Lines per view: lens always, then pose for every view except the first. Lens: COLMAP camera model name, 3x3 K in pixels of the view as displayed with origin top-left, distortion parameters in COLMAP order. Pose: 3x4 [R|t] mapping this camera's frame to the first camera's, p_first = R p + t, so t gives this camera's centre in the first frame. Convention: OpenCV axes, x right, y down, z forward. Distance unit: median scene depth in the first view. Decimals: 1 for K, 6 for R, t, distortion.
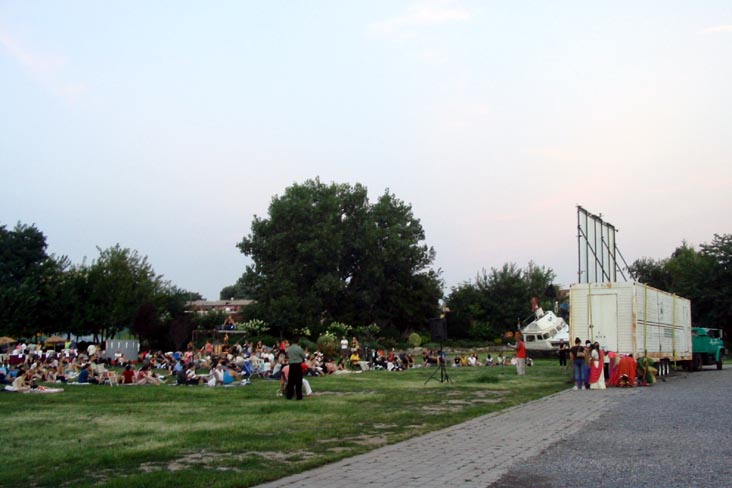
lens RADIAL K [[801.9, 0, 363.1], [0, 801.9, 224.9], [0, 0, 1]] dist [-0.185623, 0.210843]
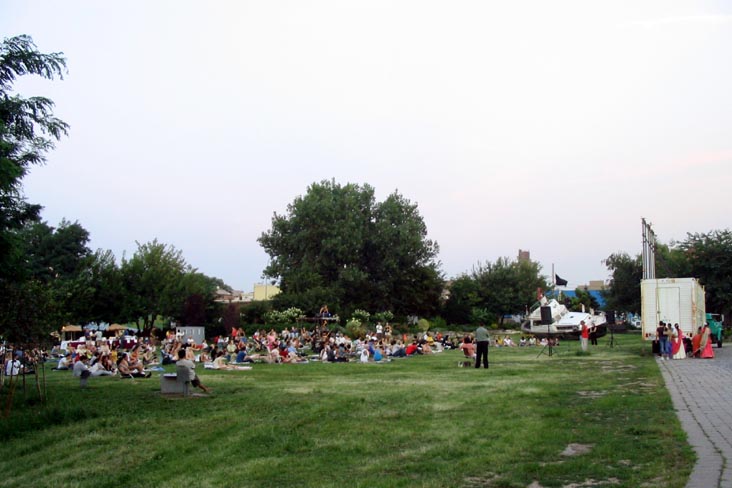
lens RADIAL K [[779.9, 0, 353.7], [0, 779.9, 227.8], [0, 0, 1]] dist [-0.179470, 0.213979]
pose [[0.997503, 0.003670, 0.070523, -0.113489], [-0.004901, 0.999838, 0.017292, -0.011188], [-0.070448, -0.017595, 0.997360, -0.080911]]
